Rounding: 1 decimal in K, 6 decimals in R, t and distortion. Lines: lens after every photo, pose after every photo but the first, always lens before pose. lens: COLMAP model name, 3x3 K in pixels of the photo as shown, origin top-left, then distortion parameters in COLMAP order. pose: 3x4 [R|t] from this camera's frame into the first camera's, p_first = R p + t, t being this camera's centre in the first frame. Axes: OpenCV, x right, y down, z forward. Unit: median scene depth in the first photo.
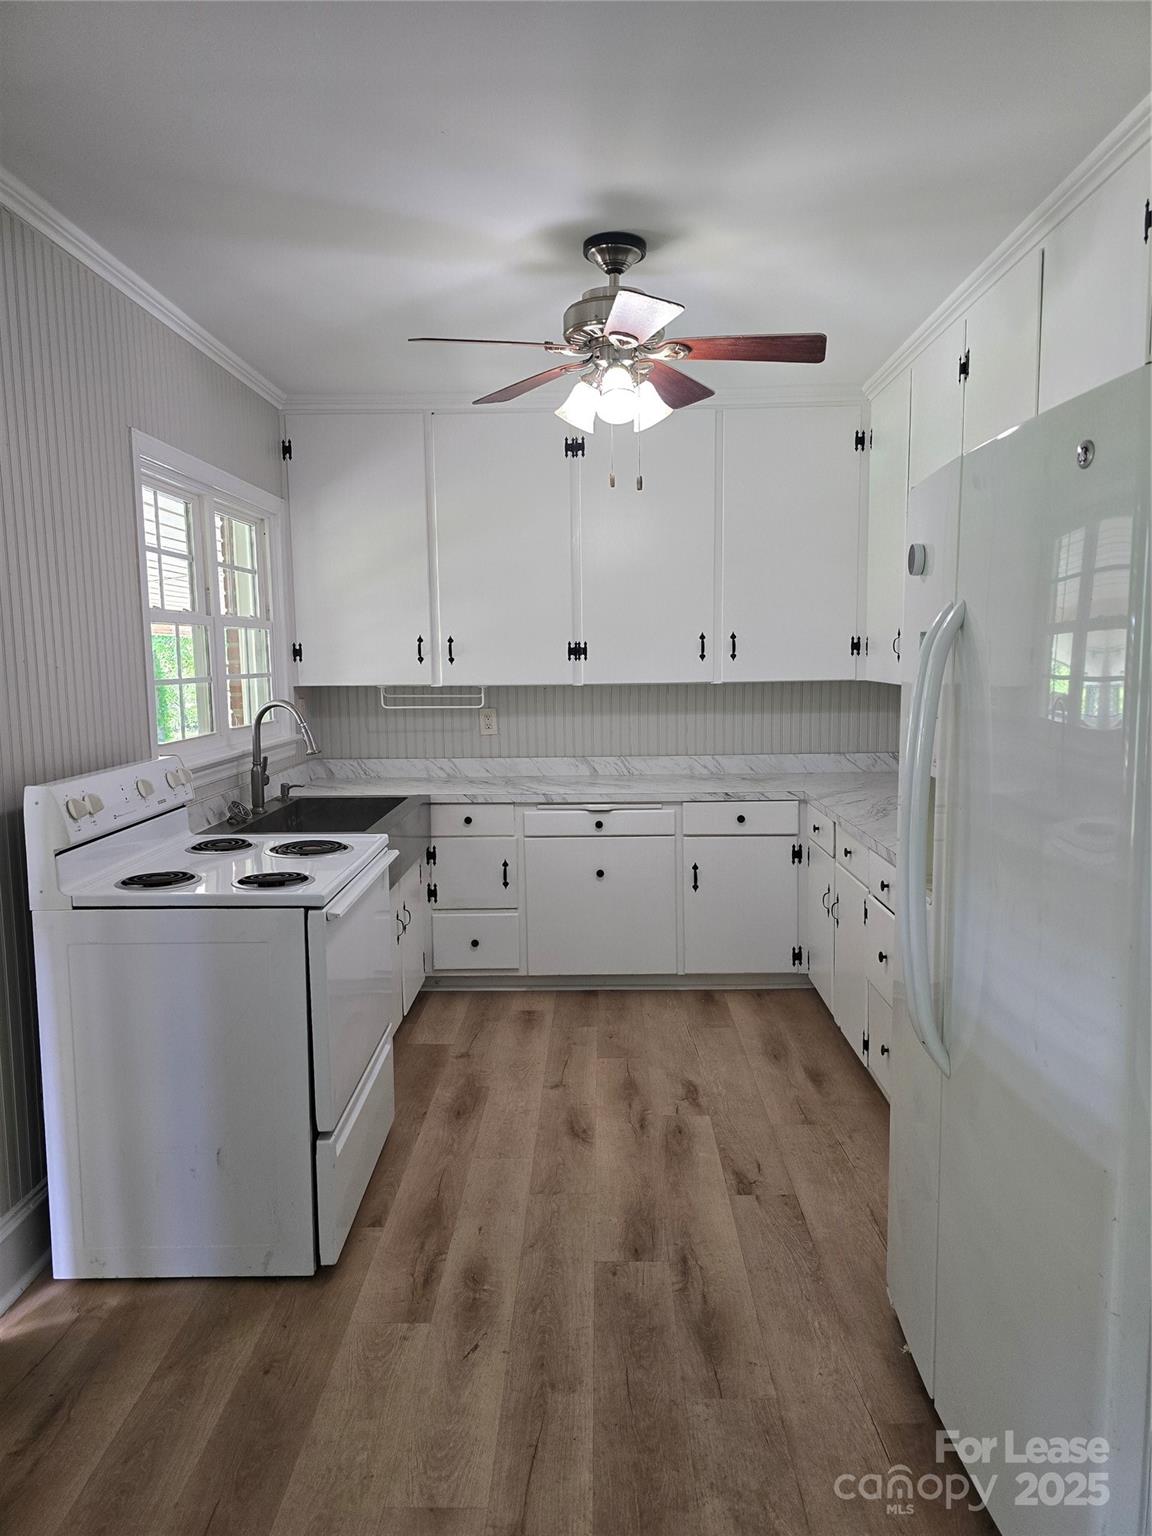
lens RADIAL K [[1036.5, 0, 576.0], [0, 1036.5, 768.0], [0, 0, 1]] dist [0.114872, -0.108727]
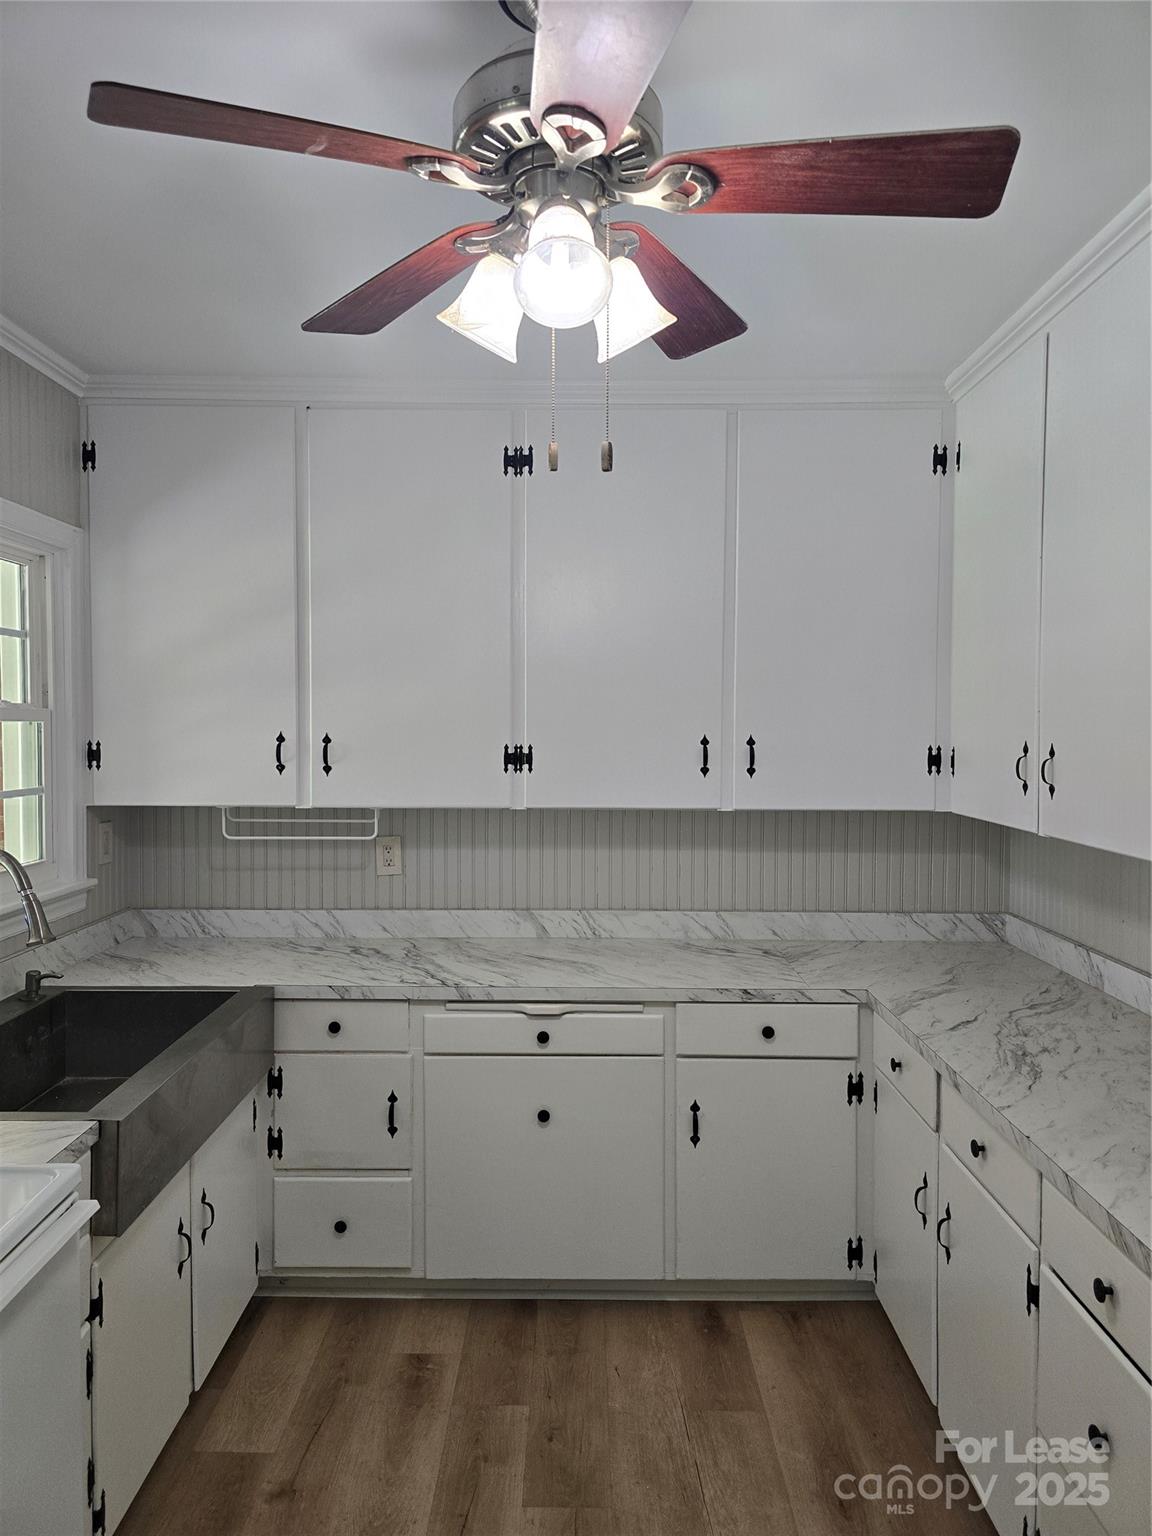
lens RADIAL K [[1019.6, 0, 568.2], [0, 1019.6, 755.9], [0, 0, 1]] dist [0.064883, -0.077769]
pose [[0.999762, 0.017266, 0.013364, 0.025870], [-0.016139, 0.996642, -0.080276, -0.064815], [-0.014705, 0.080041, 0.996683, 0.360622]]
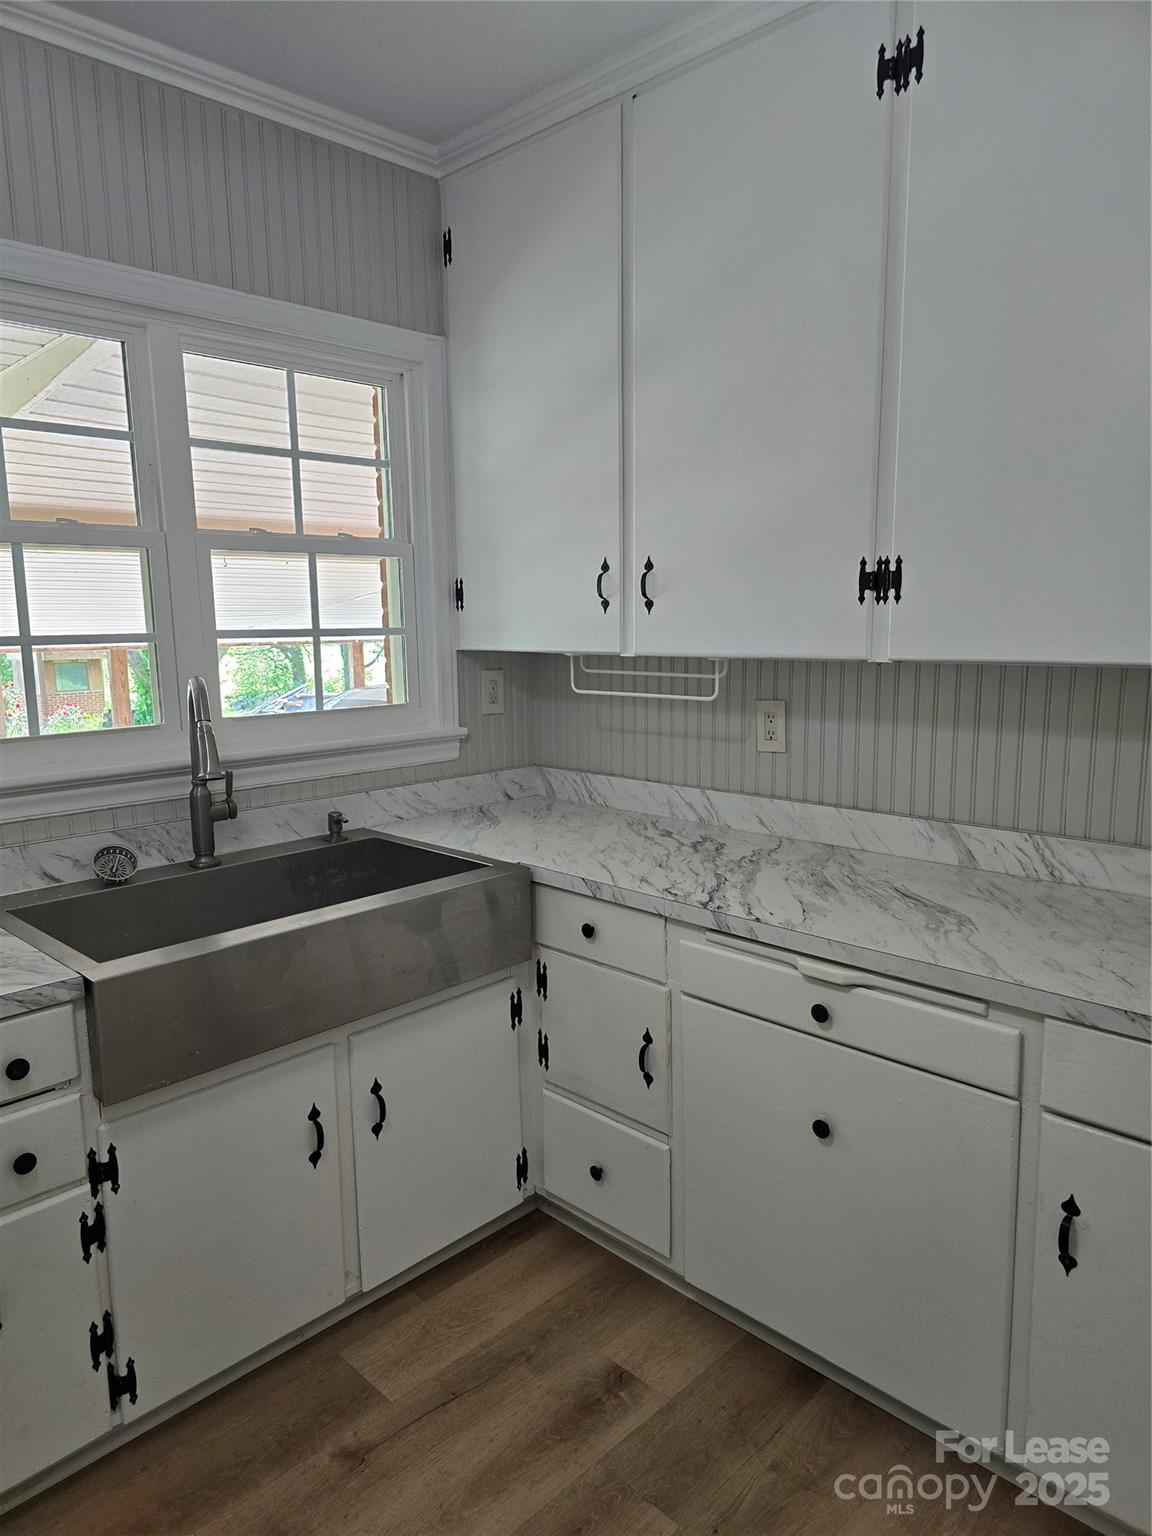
lens RADIAL K [[1010.3, 0, 577.9], [0, 1010.3, 778.4], [0, 0, 1]] dist [0.084911, -0.100872]
pose [[0.722566, 0.112678, -0.682058, 0.210634], [-0.070788, 0.993501, 0.089137, -0.063592], [0.687668, -0.016126, 0.725846, 0.638880]]
